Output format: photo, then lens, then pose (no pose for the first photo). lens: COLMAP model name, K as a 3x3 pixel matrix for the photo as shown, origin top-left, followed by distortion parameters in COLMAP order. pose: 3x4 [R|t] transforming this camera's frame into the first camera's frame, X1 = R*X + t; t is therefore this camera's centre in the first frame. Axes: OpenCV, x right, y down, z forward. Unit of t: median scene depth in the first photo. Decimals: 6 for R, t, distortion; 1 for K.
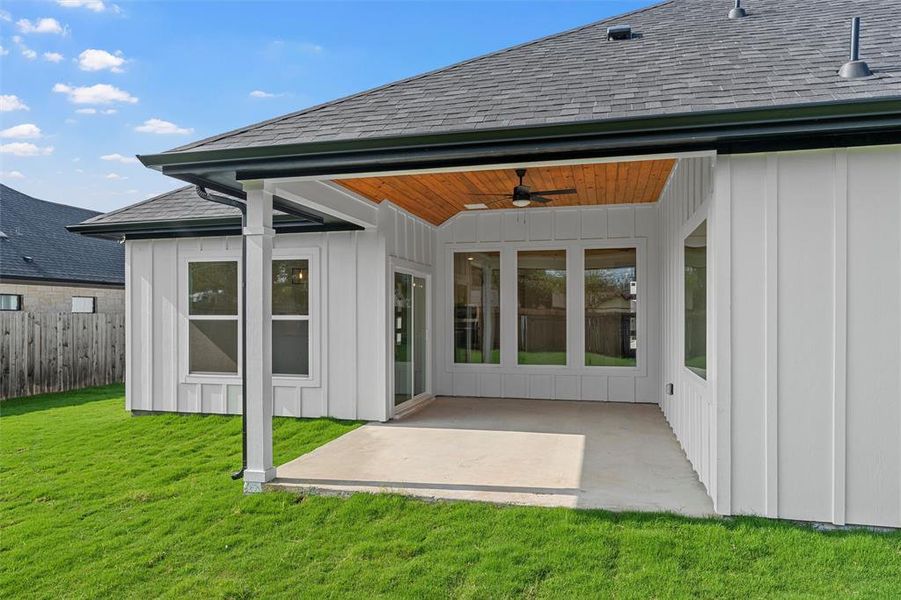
lens RADIAL K [[607.3, 0, 453.1], [0, 607.3, 308.3], [0, 0, 1]] dist [0.004095, -0.001277]
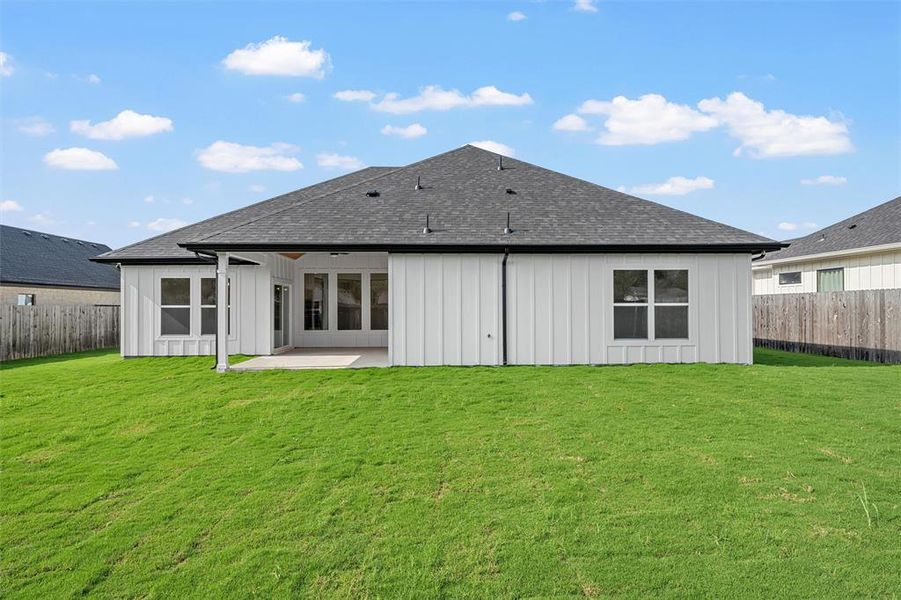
lens RADIAL K [[518.7, 0, 457.6], [0, 518.7, 296.5], [0, 0, 1]] dist [-0.000017, 0.002366]
pose [[0.959777, 0.004073, 0.280733, 0.008038], [-0.000242, 0.999906, -0.013680, 0.005318], [-0.280762, 0.013062, 0.959688, -0.845468]]
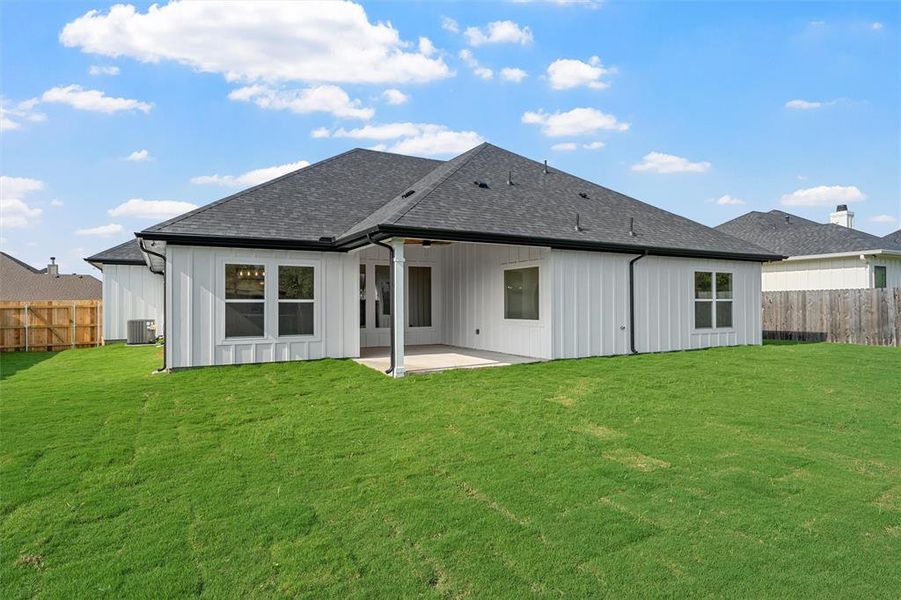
lens RADIAL K [[518.7, 0, 449.1], [0, 518.7, 299.8], [0, 0, 1]] dist [-0.000017, 0.002366]
pose [[0.712959, 0.005362, 0.701185, -0.927143], [-0.002774, 0.999985, -0.004826, 0.017009], [-0.701200, 0.001496, 0.712963, -0.288761]]
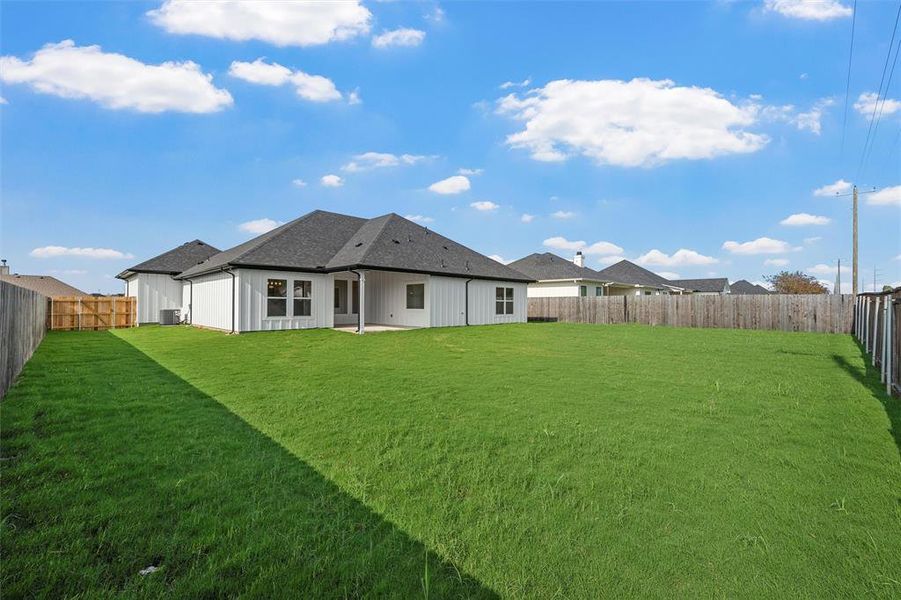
lens RADIAL K [[389.8, 0, 457.8], [0, 389.8, 303.7], [0, 0, 1]] dist [0.000820, 0.000013]
pose [[0.485061, 0.007967, 0.874444, -1.613357], [-0.012505, 0.999919, -0.002174, 0.035812], [-0.874391, -0.009881, 0.485121, -0.700444]]
